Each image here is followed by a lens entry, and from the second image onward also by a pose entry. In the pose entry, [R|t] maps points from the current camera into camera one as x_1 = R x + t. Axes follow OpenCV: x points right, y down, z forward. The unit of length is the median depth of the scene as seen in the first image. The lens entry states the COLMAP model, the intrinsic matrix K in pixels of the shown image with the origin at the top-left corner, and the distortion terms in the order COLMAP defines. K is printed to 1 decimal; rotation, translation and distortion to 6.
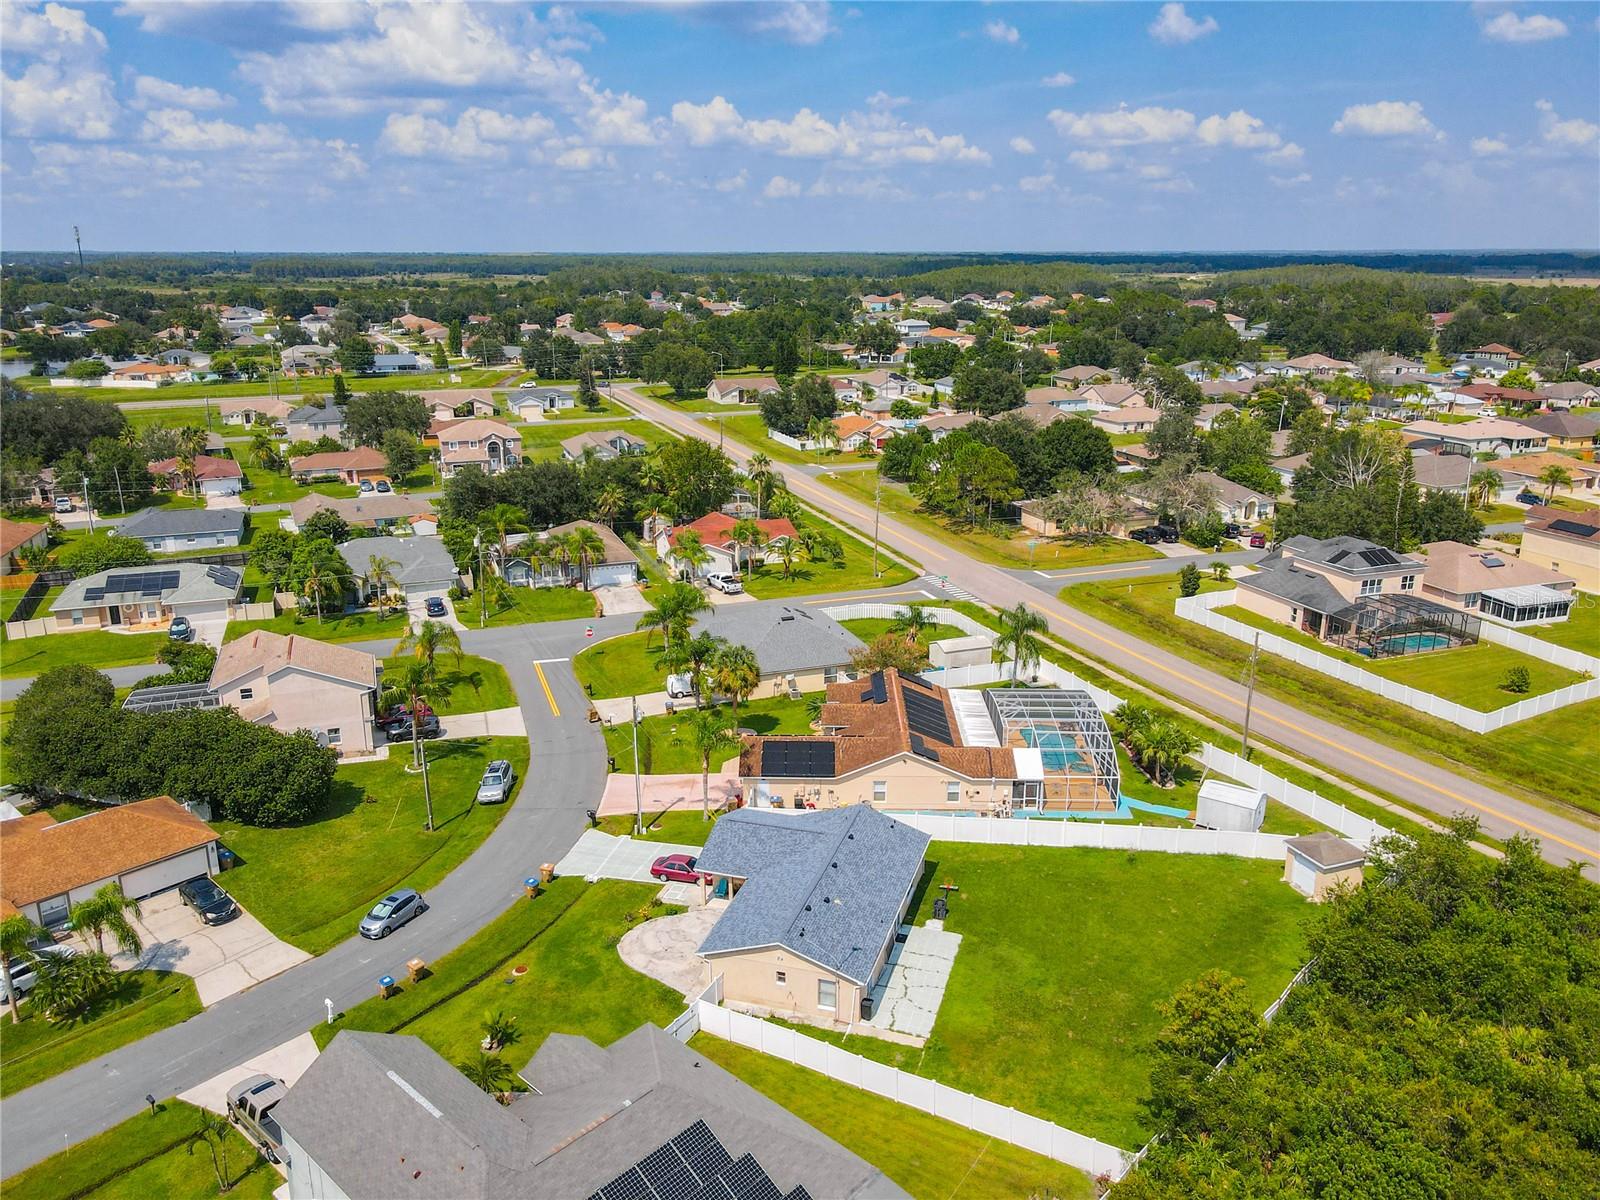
lens RADIAL K [[1213.0, 0, 814.8], [0, 1213.0, 602.6], [0, 0, 1]] dist [-0.010925, 0.052789]
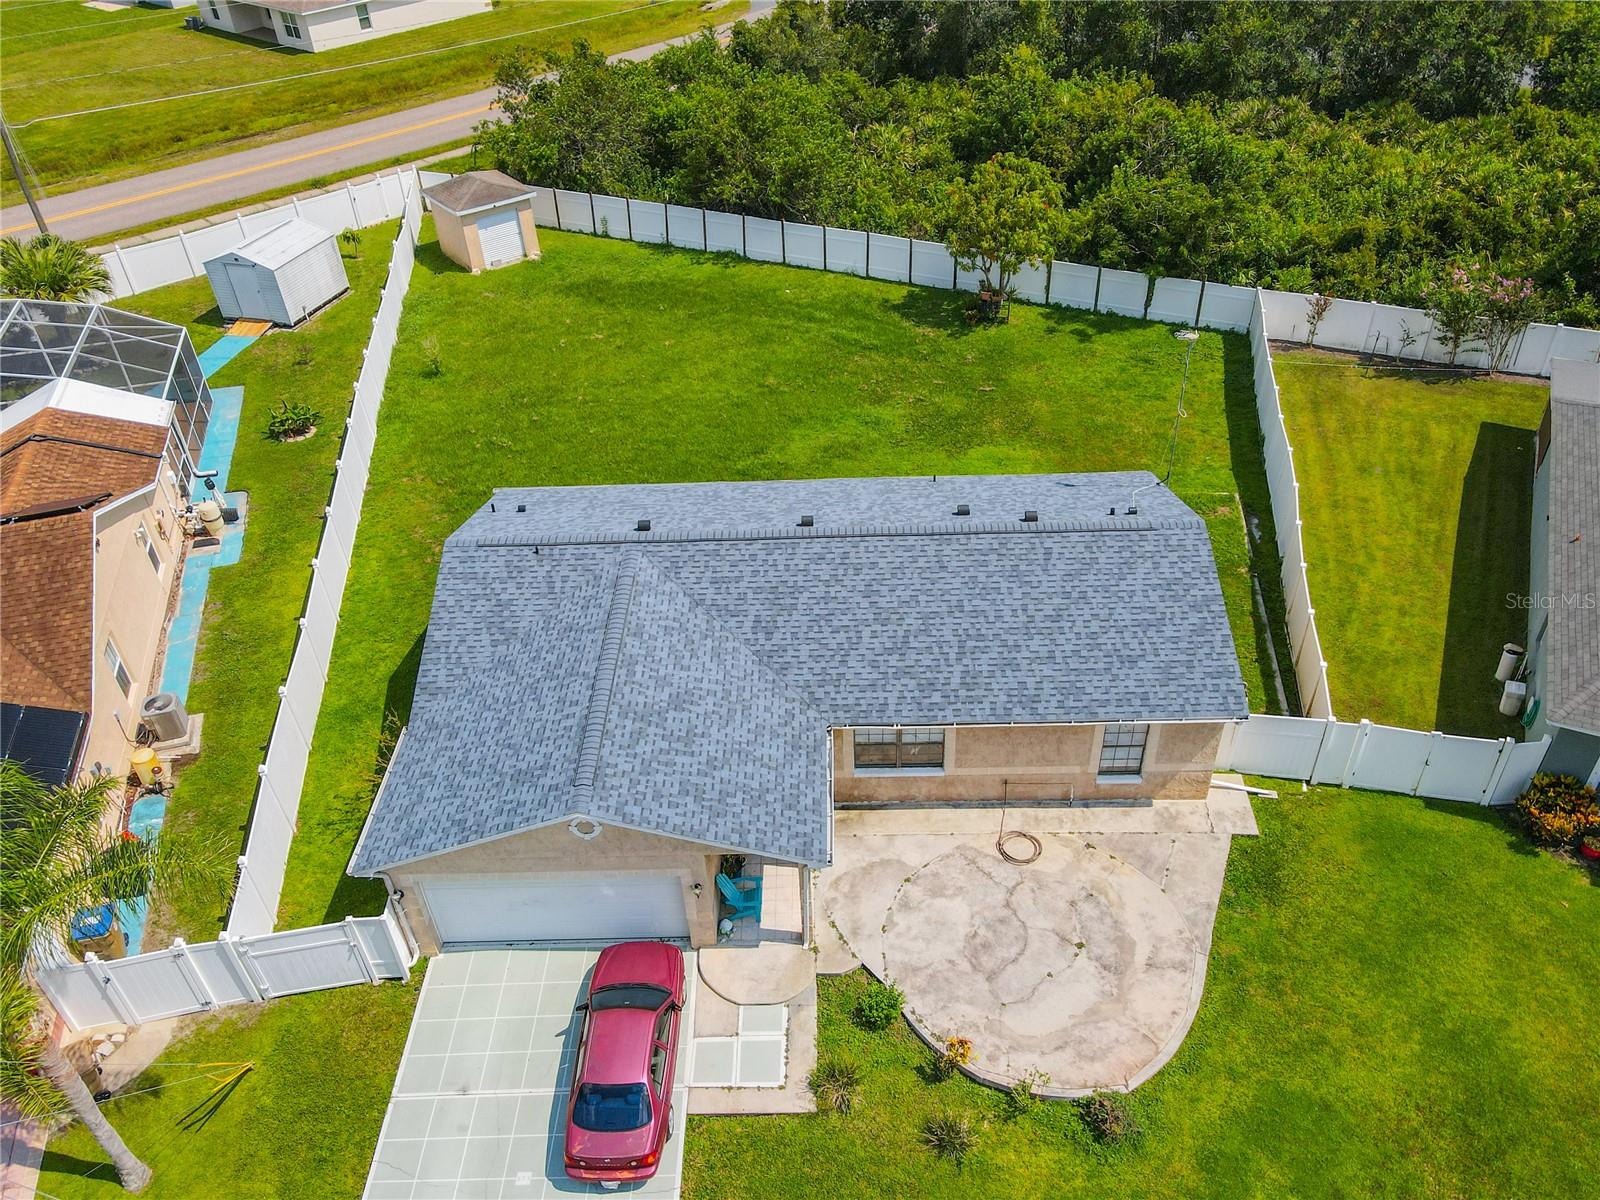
lens RADIAL K [[1206.7, 0, 820.2], [0, 1206.7, 598.5], [0, 0, 1]] dist [-0.006380, 0.034339]
pose [[-0.282452, -0.584113, 0.760942, -0.137703], [0.307517, 0.696245, 0.648596, -0.007319], [-0.908655, 0.417200, -0.017031, 0.476538]]
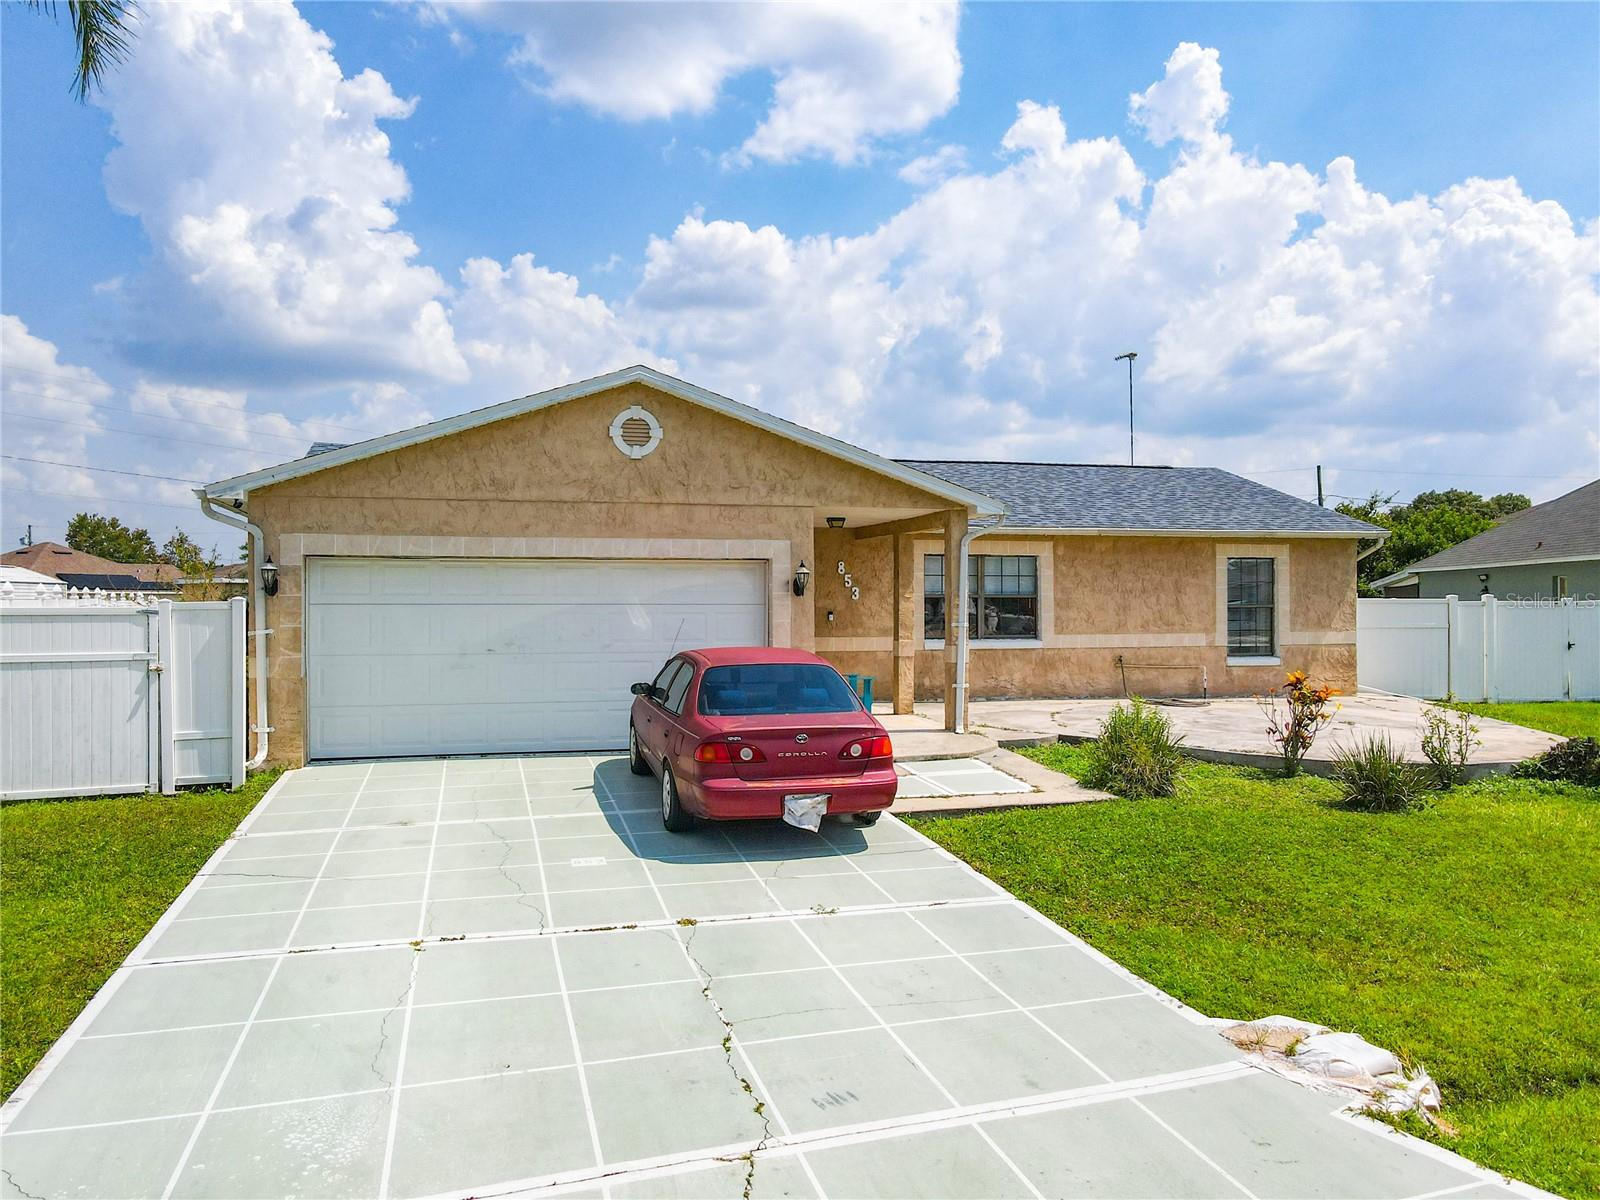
lens RADIAL K [[1155.0, 0, 786.9], [0, 1155.0, 595.4], [0, 0, 1]] dist [0.016388, 0.002990]
pose [[-0.510589, -0.003652, 0.859817, -0.116407], [0.248543, 0.956675, 0.151657, 0.095832], [-0.823119, 0.291136, -0.487560, 0.545812]]
